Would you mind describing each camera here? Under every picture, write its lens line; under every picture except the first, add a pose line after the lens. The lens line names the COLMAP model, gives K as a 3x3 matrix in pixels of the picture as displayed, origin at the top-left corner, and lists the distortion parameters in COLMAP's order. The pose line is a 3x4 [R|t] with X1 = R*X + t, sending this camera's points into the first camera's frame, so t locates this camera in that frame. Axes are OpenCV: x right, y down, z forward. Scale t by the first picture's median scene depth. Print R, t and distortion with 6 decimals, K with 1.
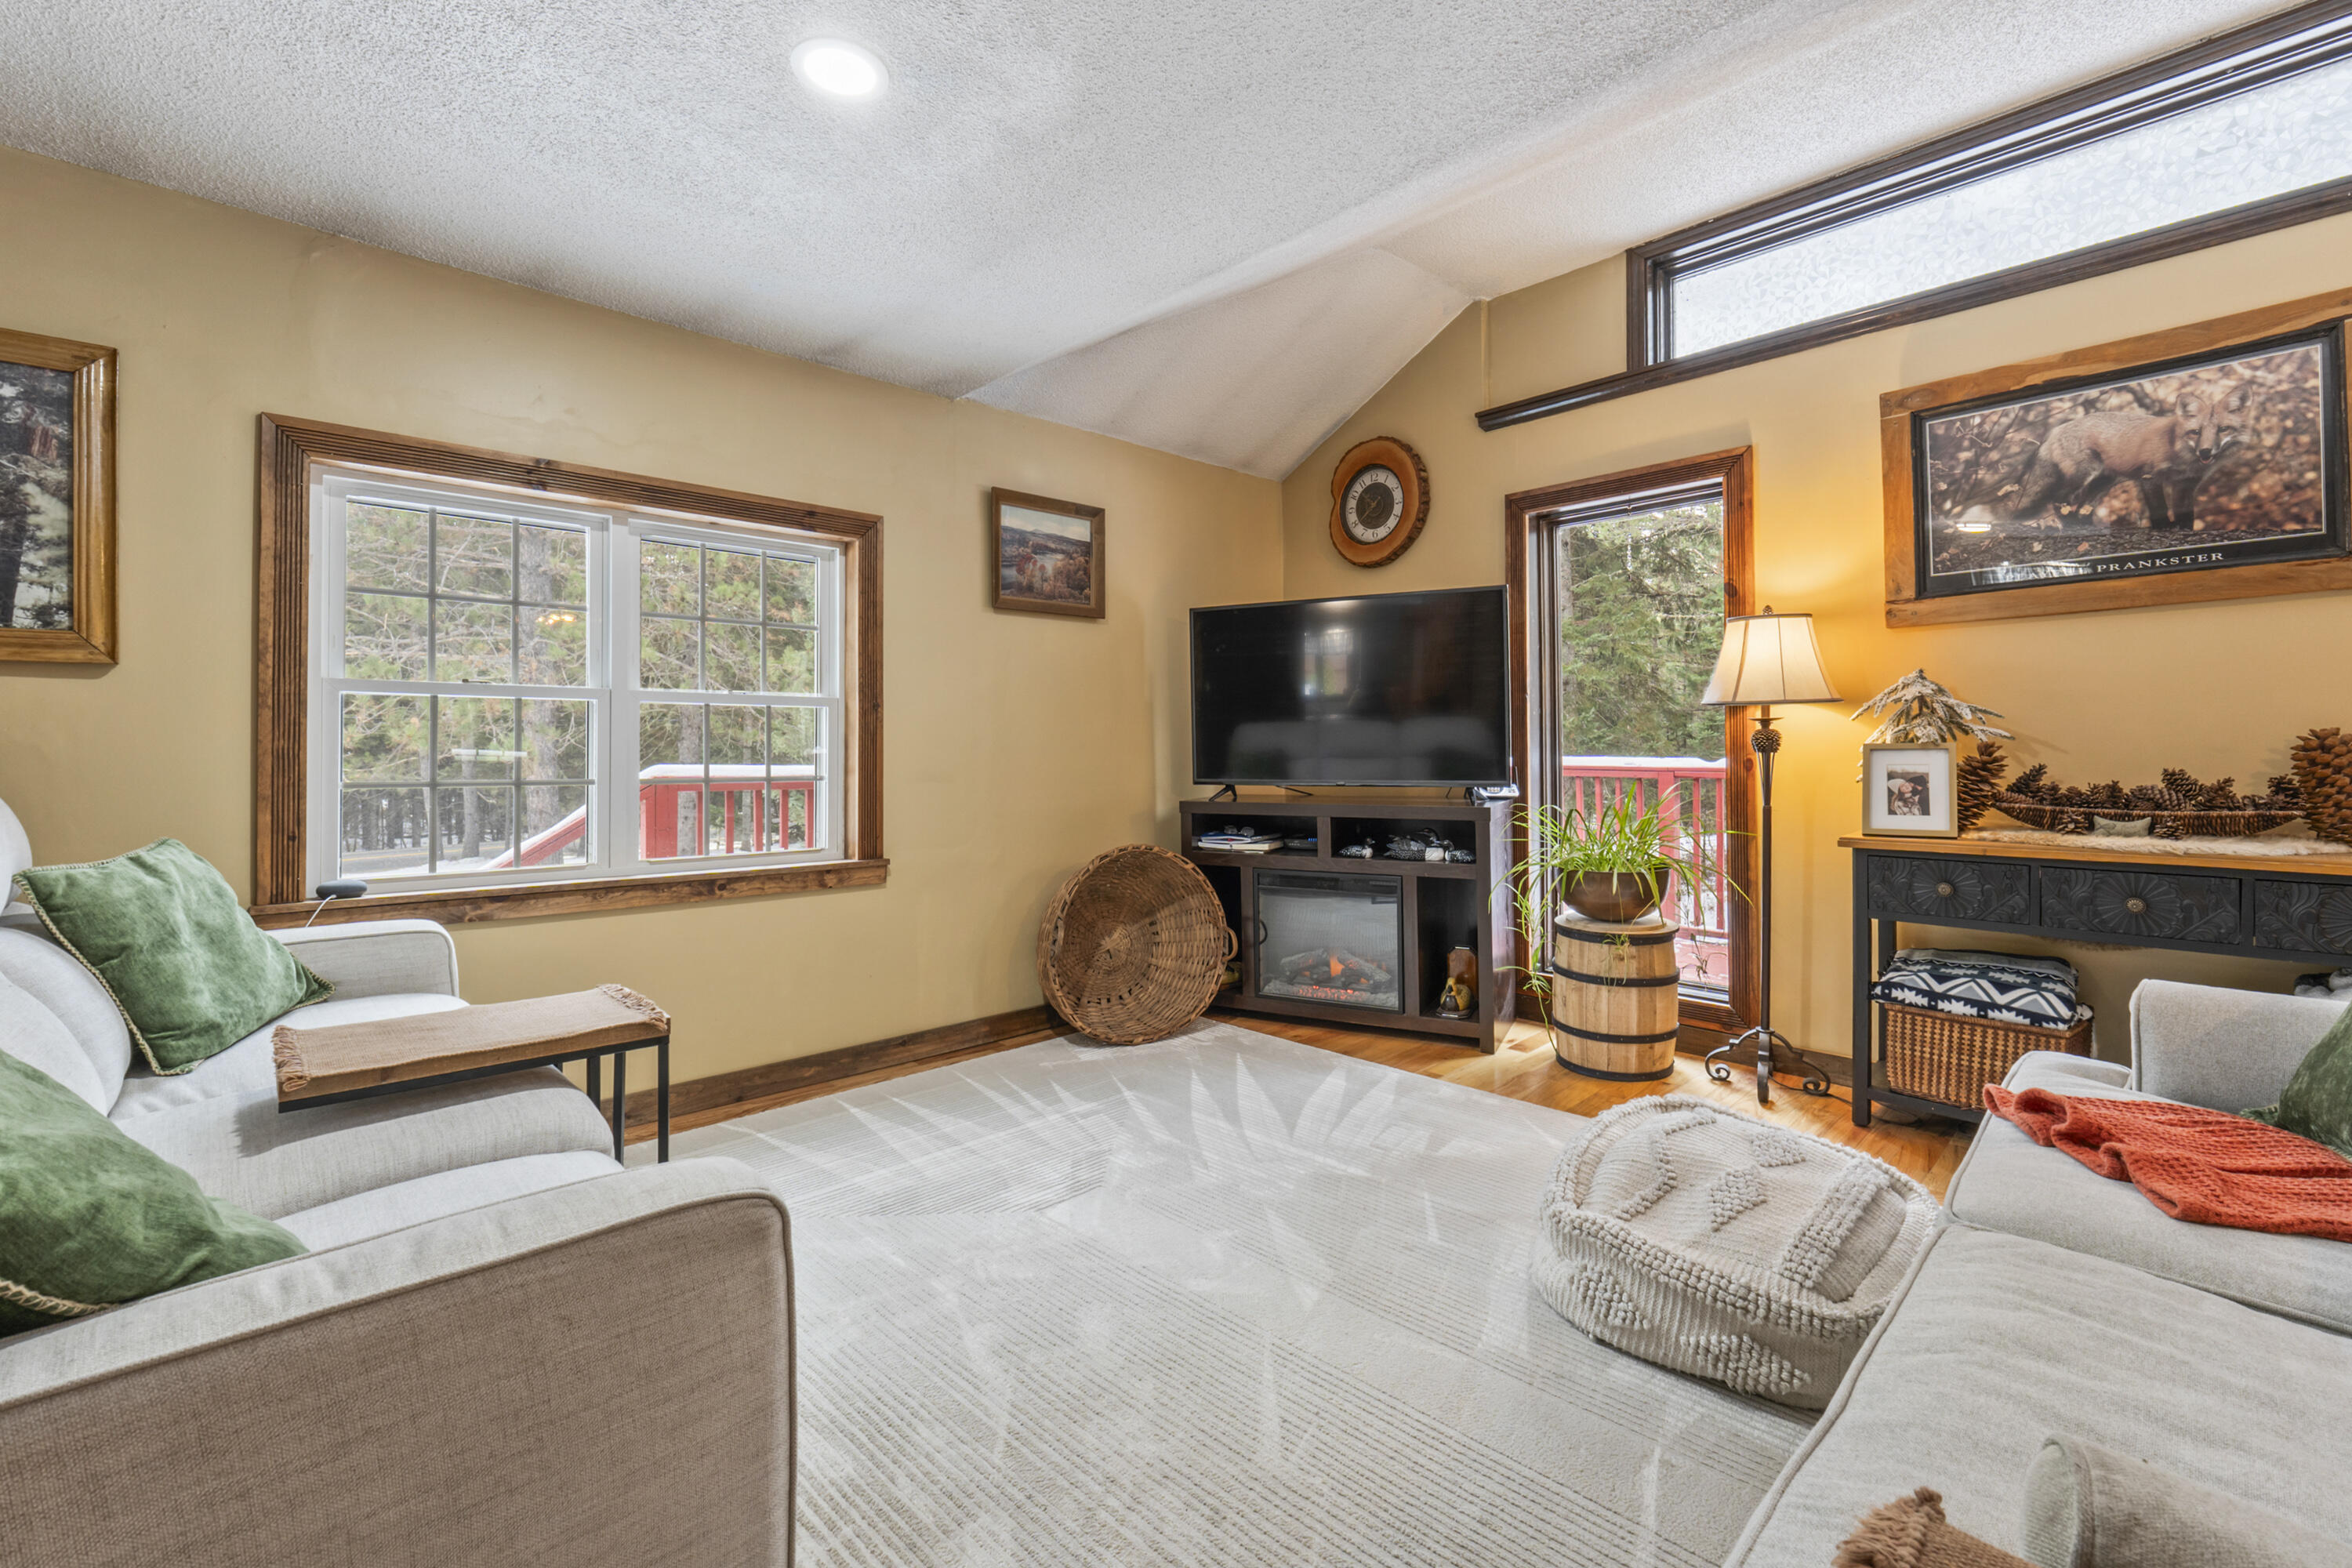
lens RADIAL K [[995.0, 0, 1193.4], [0, 995.0, 750.2], [0, 0, 1]] dist [-0.003358, -0.001924]
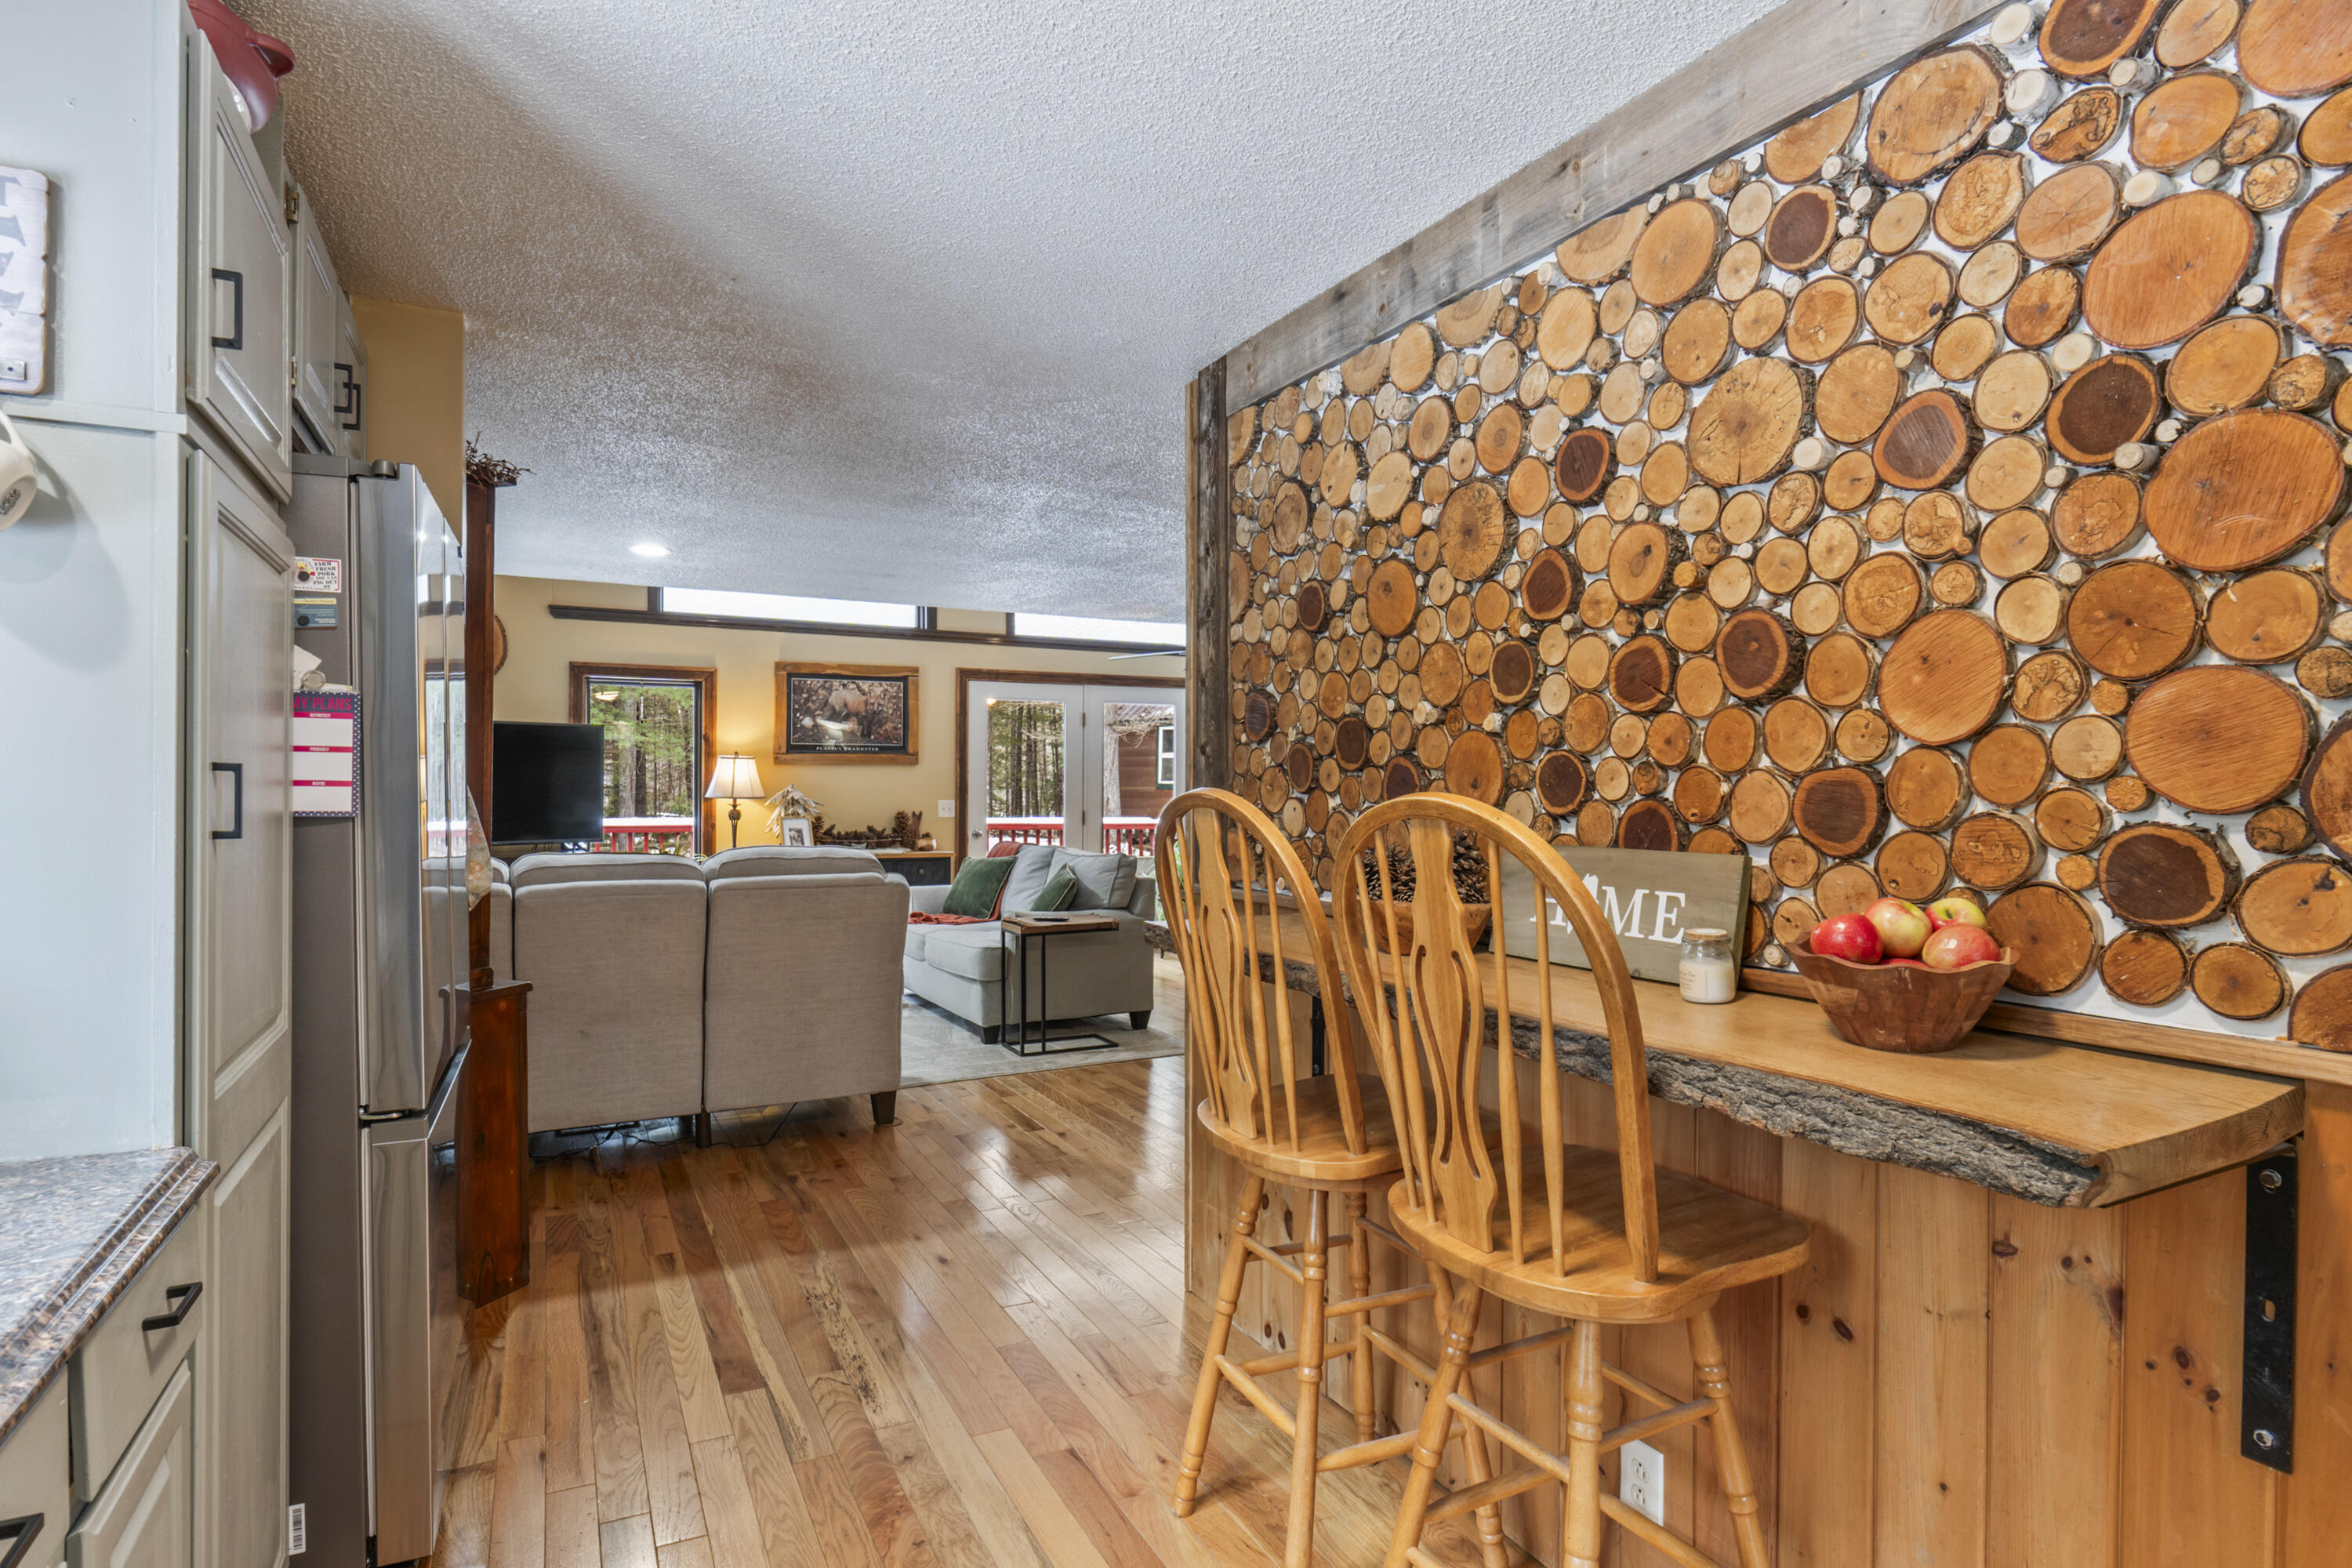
lens RADIAL K [[1226.6, 0, 1157.6], [0, 1226.6, 790.9], [0, 0, 1]] dist [-0.001407, -0.000048]
pose [[0.280563, 0.002327, 0.959833, -1.746537], [-0.002987, 0.999994, -0.001551, -0.061160], [-0.959831, -0.002432, 0.280568, -0.623281]]
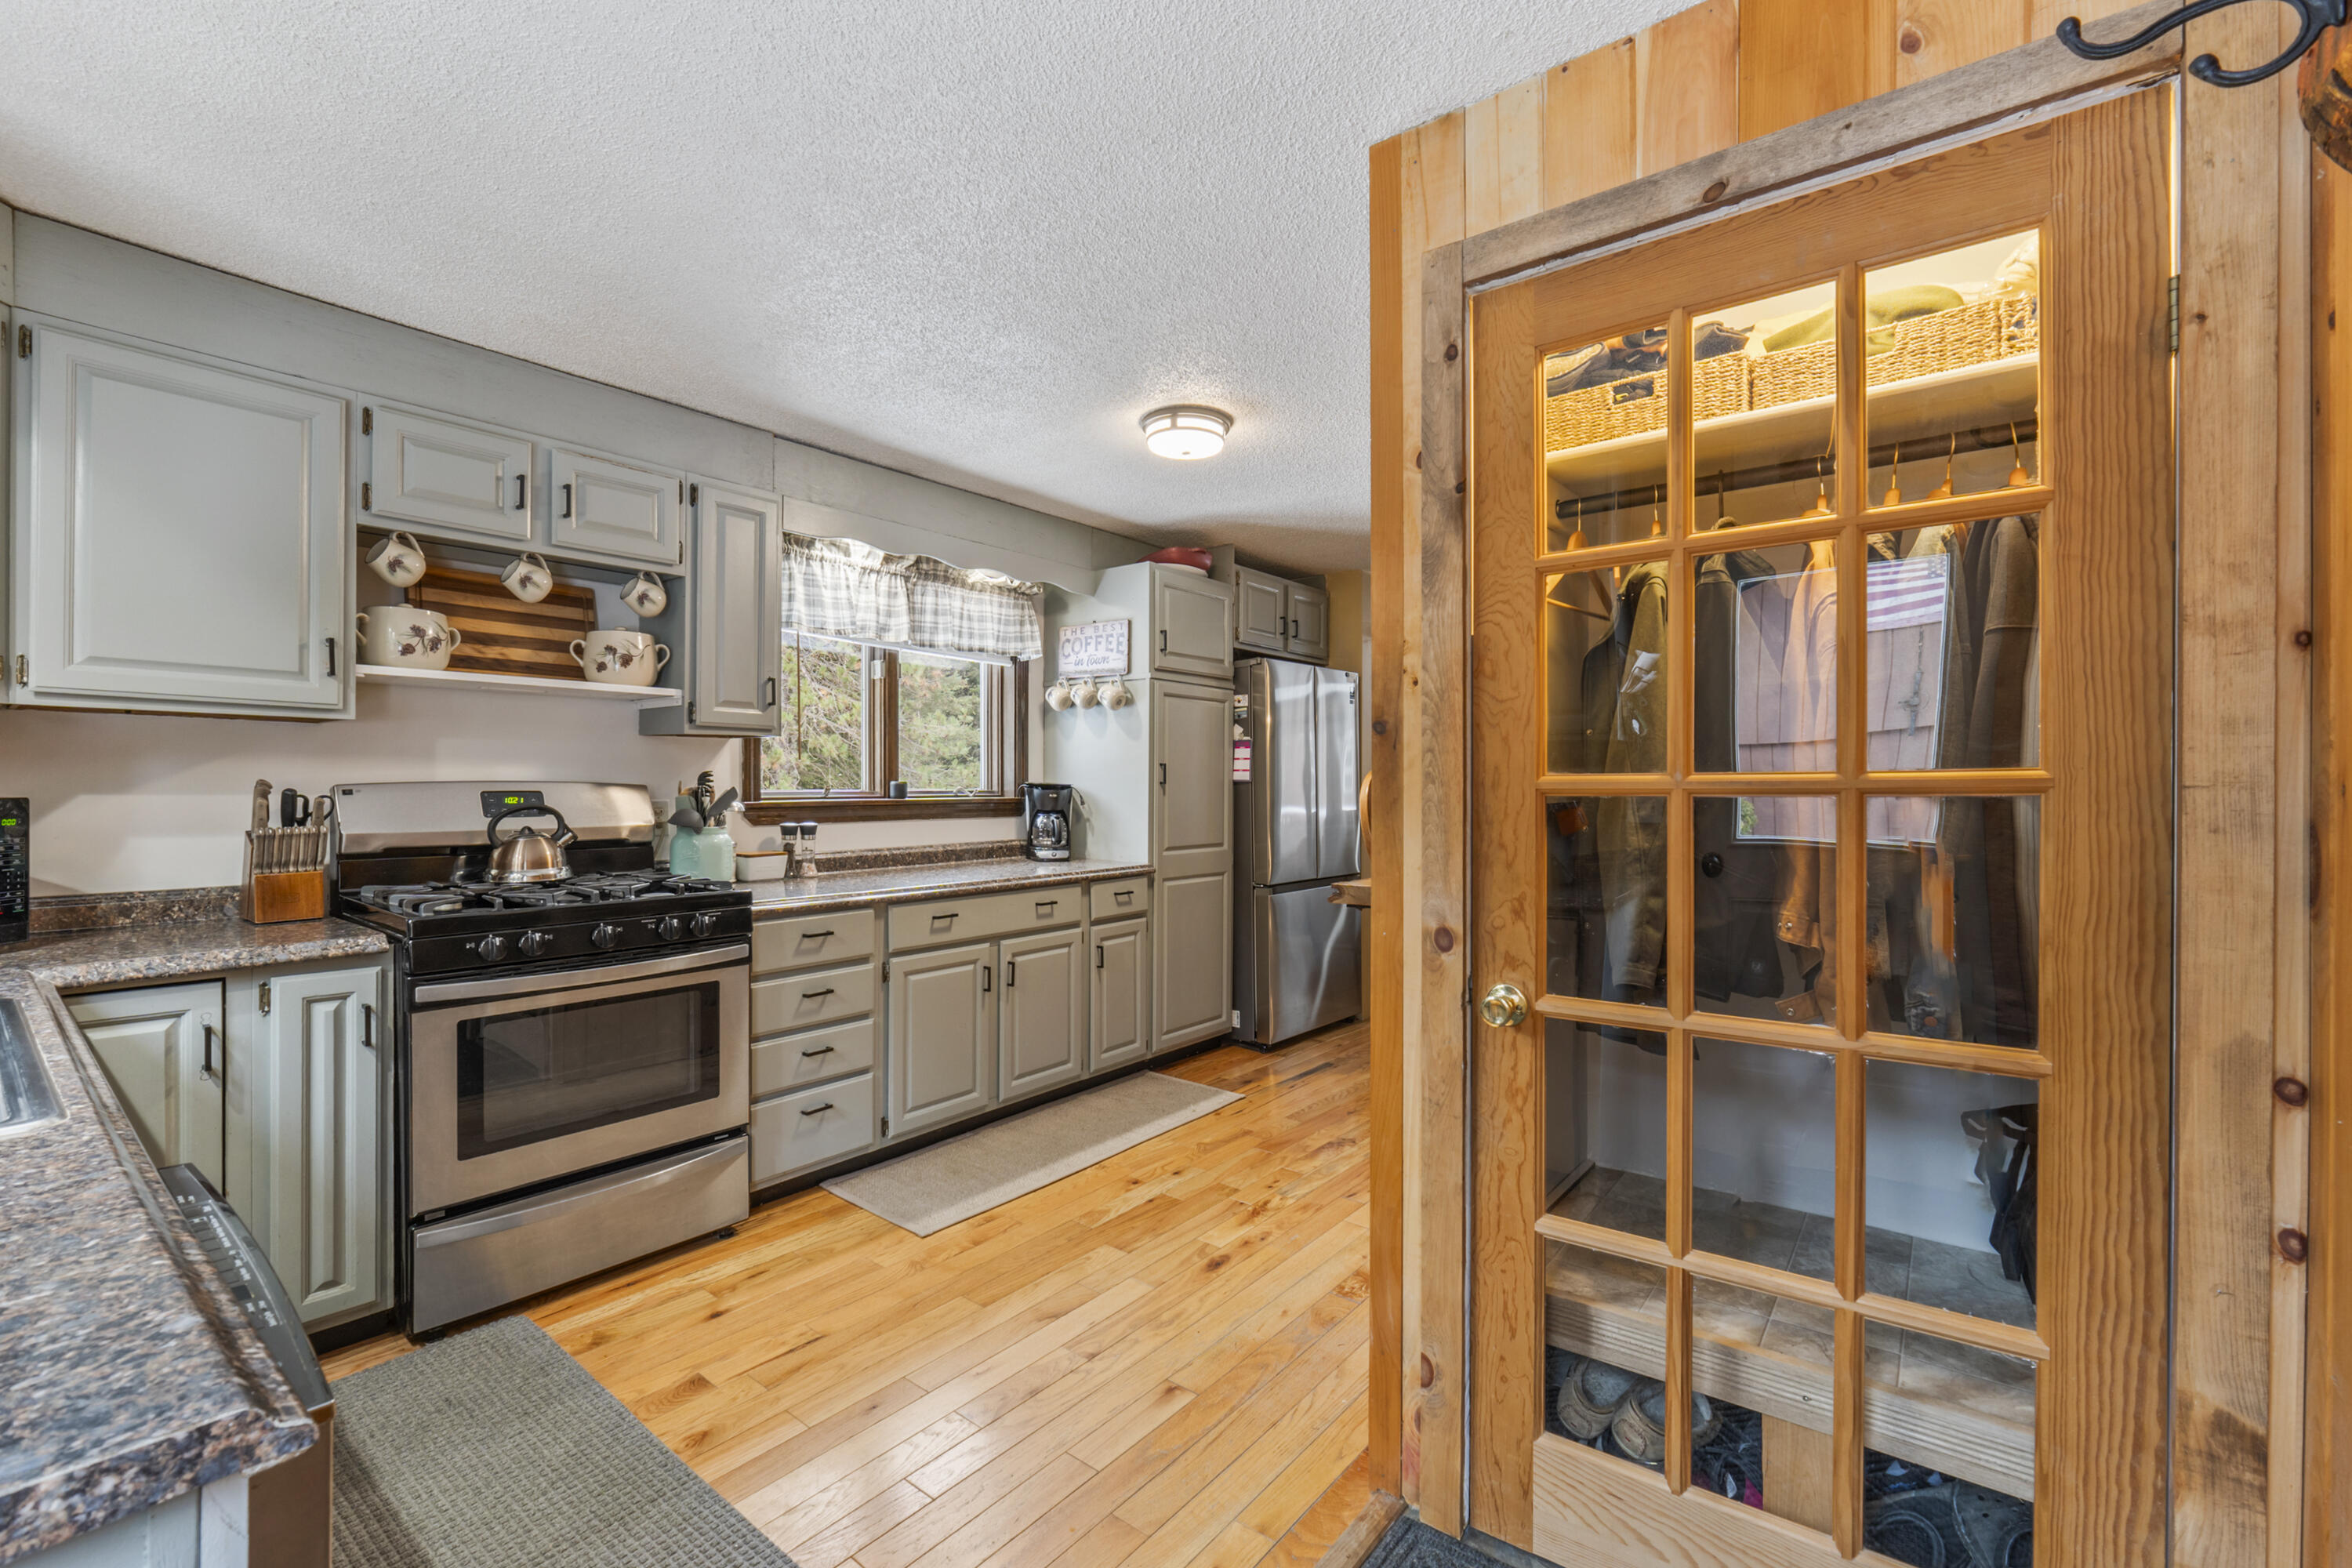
lens RADIAL K [[995.0, 0, 1169.9], [0, 995.0, 790.8], [0, 0, 1]] dist [-0.003358, -0.001924]
pose [[0.989211, 0.003583, 0.146452, -1.592143], [-0.004255, 0.999982, 0.004276, -0.039459], [-0.146434, -0.004853, 0.989209, -1.539766]]
